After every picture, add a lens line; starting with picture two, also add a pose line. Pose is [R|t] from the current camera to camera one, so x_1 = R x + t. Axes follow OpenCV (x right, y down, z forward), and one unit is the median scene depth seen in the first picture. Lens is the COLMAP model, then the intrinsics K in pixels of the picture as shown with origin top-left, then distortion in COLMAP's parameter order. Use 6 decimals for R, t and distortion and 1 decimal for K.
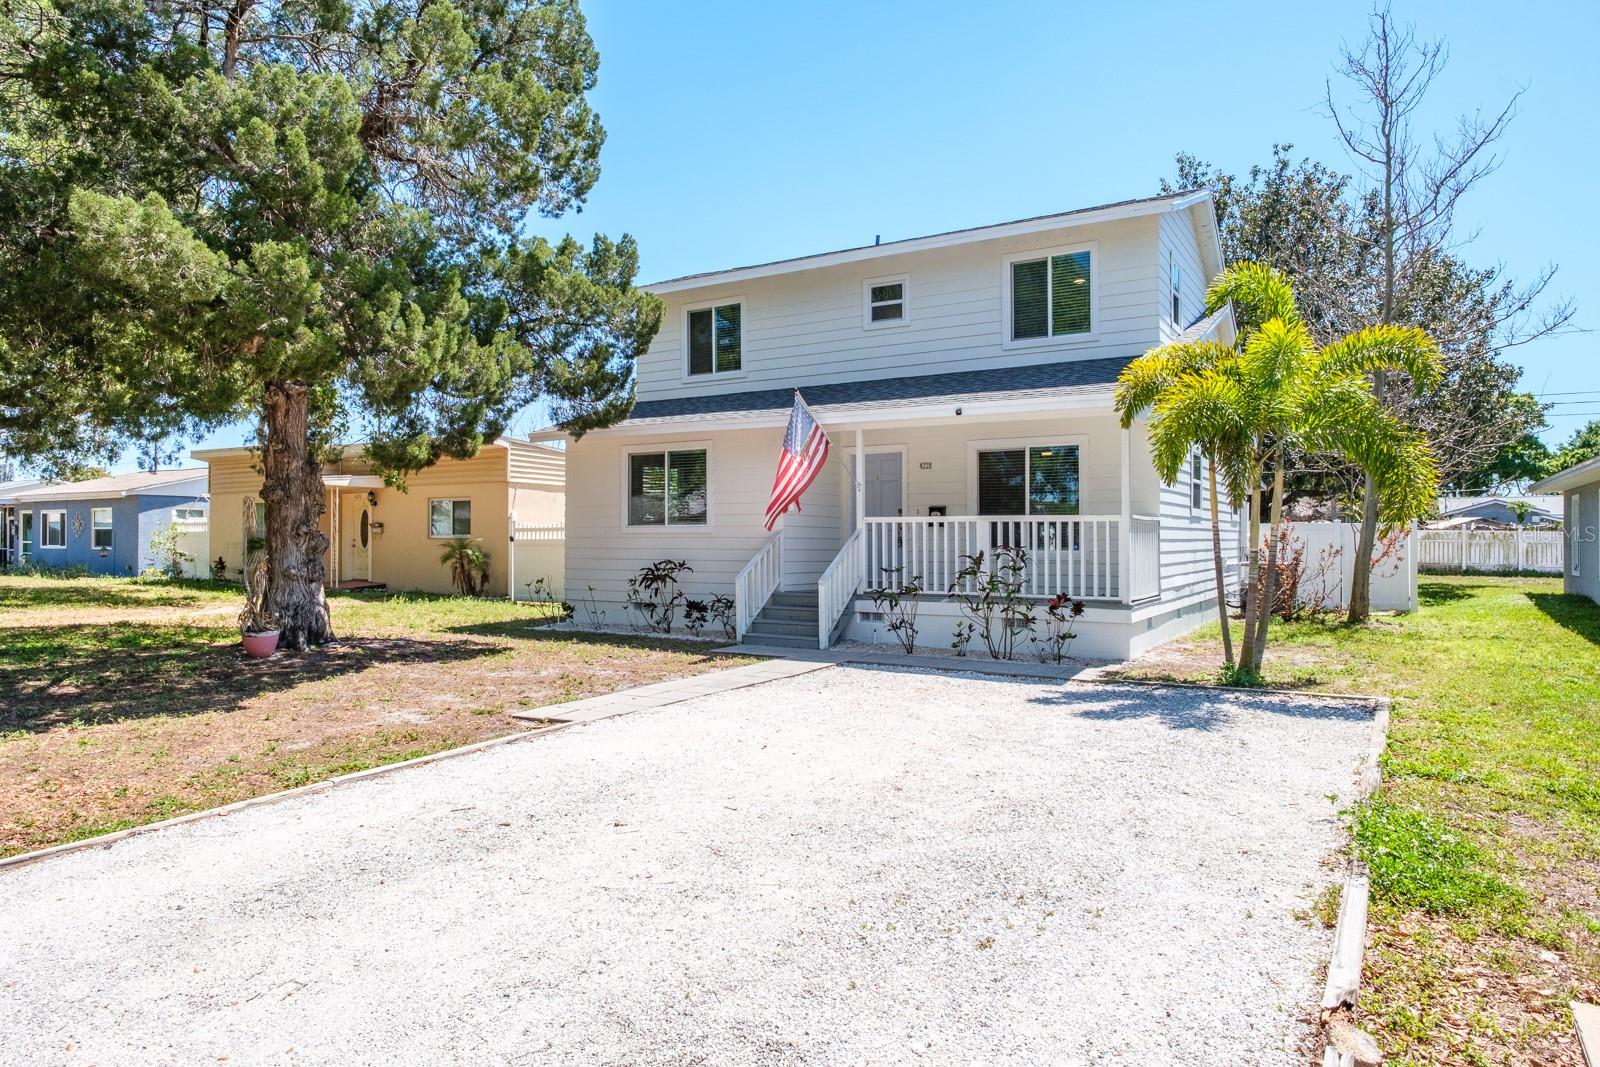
lens RADIAL K [[984.7, 0, 792.1], [0, 984.7, 540.9], [0, 0, 1]] dist [0.000560, 0.000400]
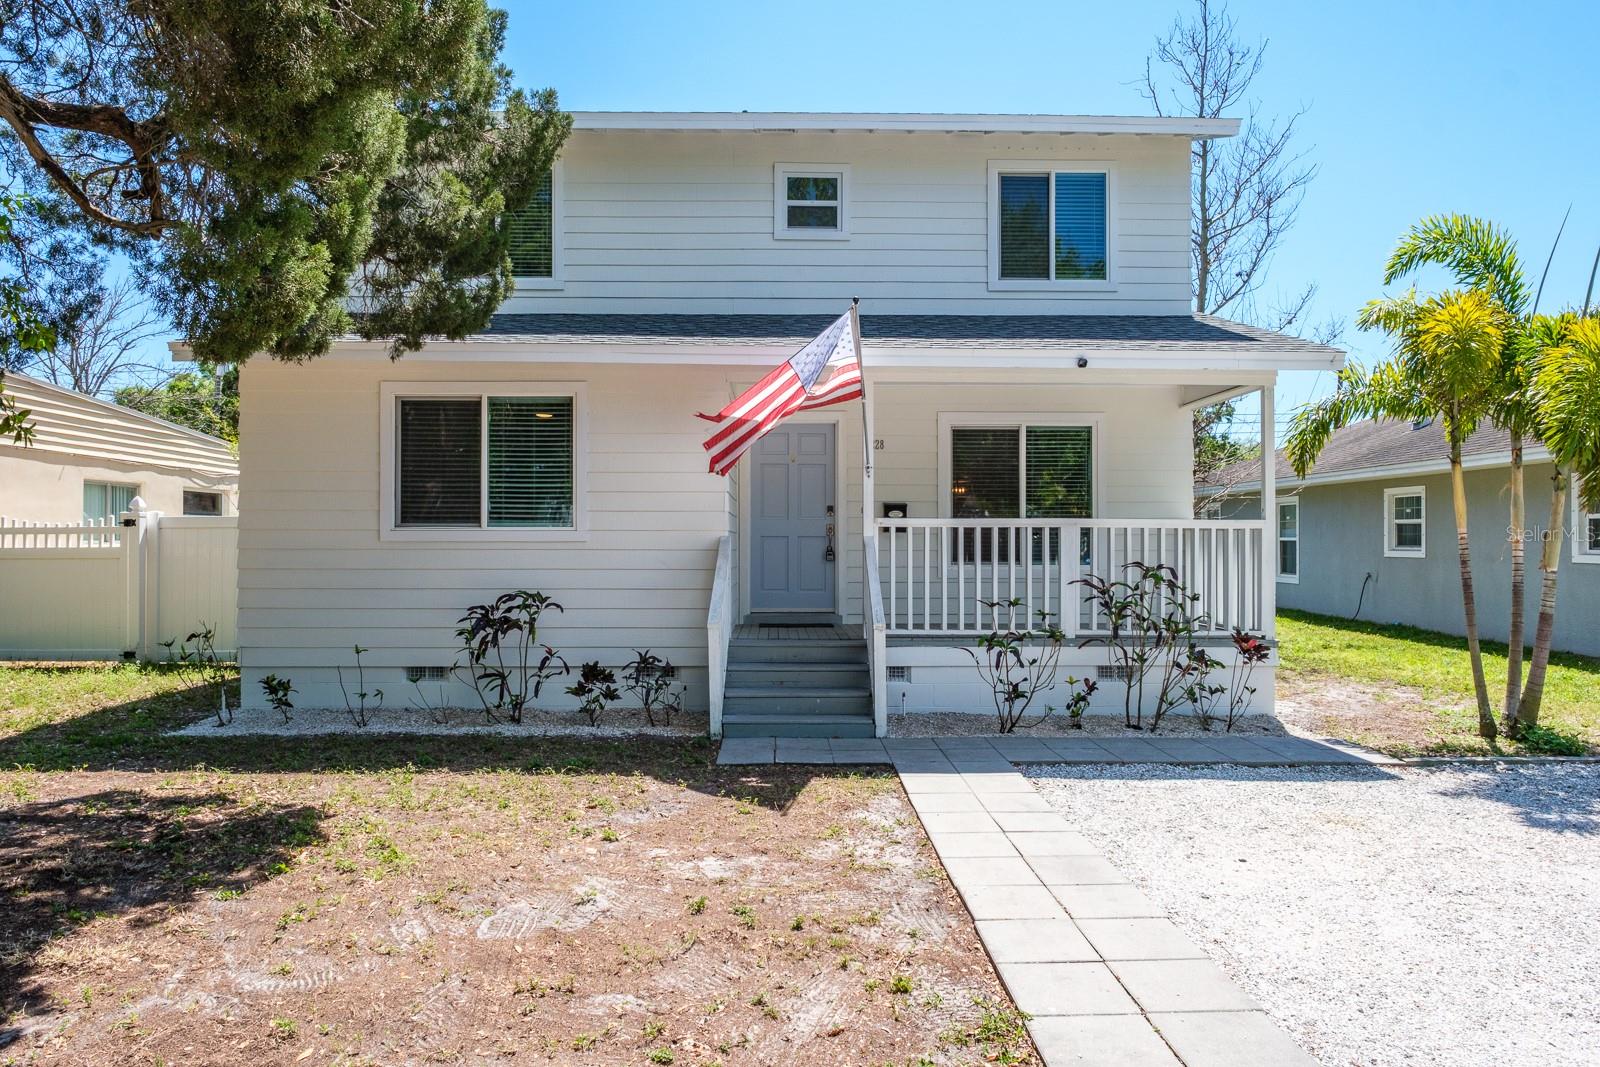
lens RADIAL K [[984.7, 0, 792.1], [0, 984.7, 540.9], [0, 0, 1]] dist [0.000560, 0.000400]
pose [[0.846511, 0.001912, 0.532367, -0.295281], [0.000936, 0.999987, -0.005080, -0.005372], [-0.532370, 0.004799, 0.846498, 0.461237]]
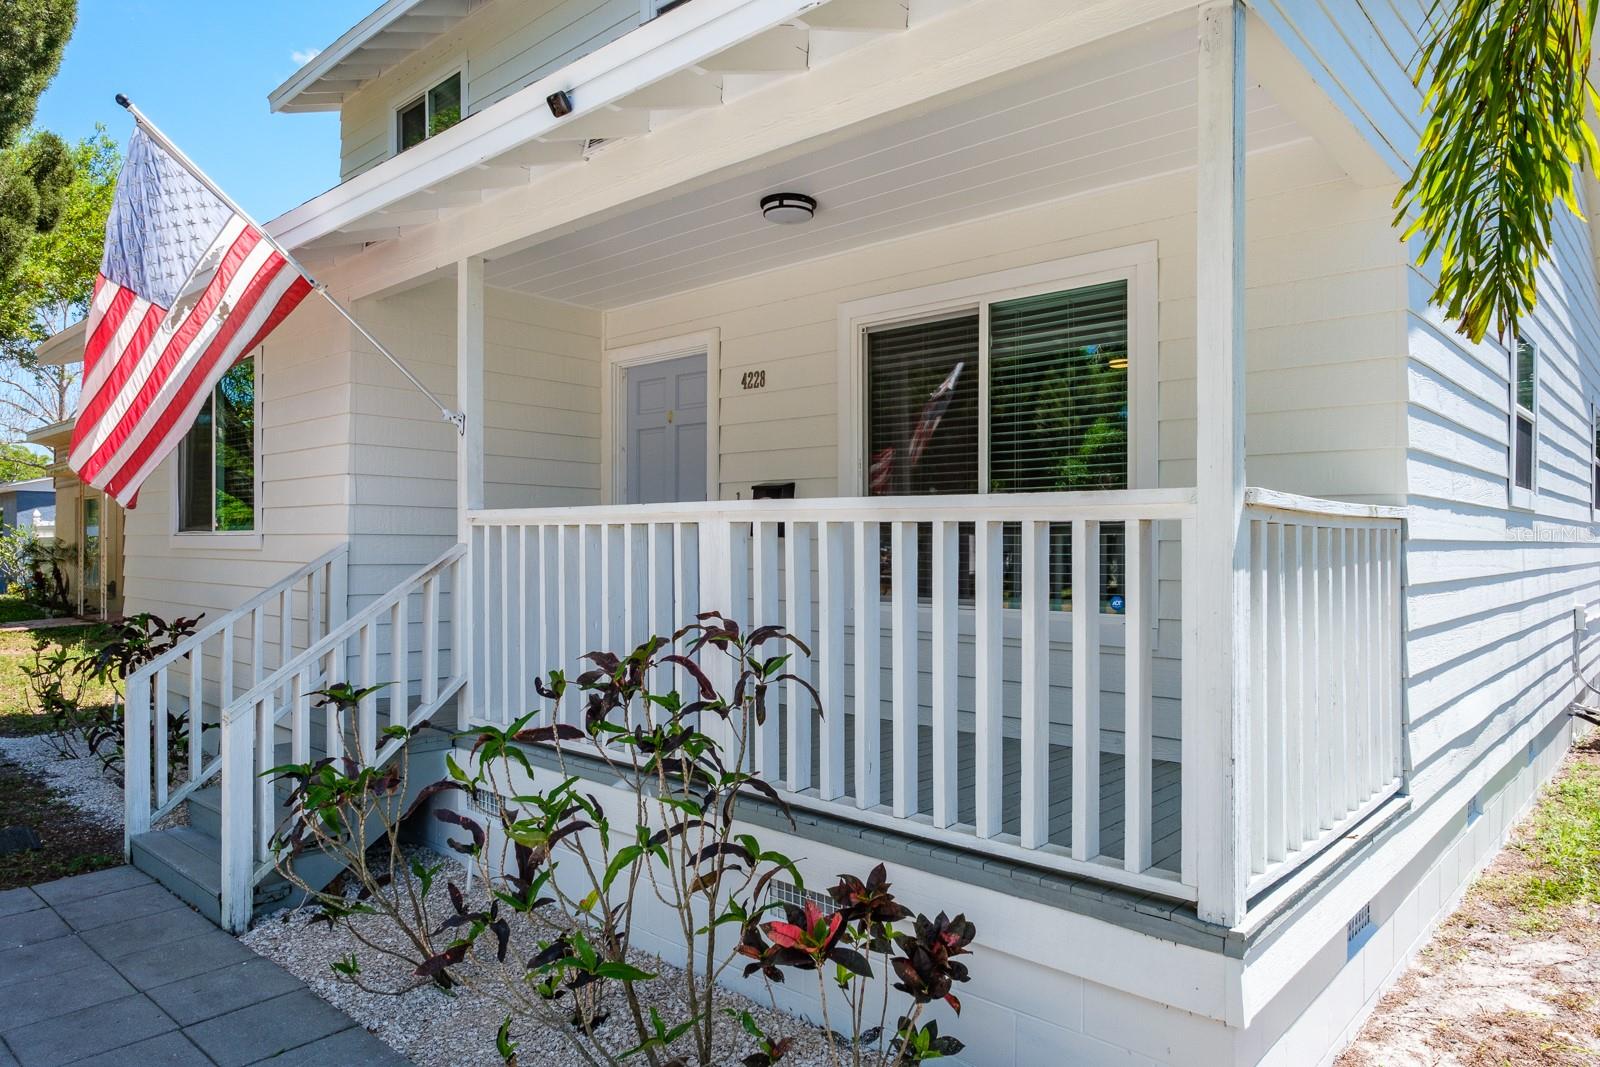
lens RADIAL K [[984.7, 0, 792.1], [0, 984.7, 540.9], [0, 0, 1]] dist [0.000560, 0.000400]
pose [[0.978966, 0.010752, -0.203741, 0.241806], [-0.010896, 0.999941, 0.000416, -0.011693], [0.203733, 0.001813, 0.979025, 0.642673]]
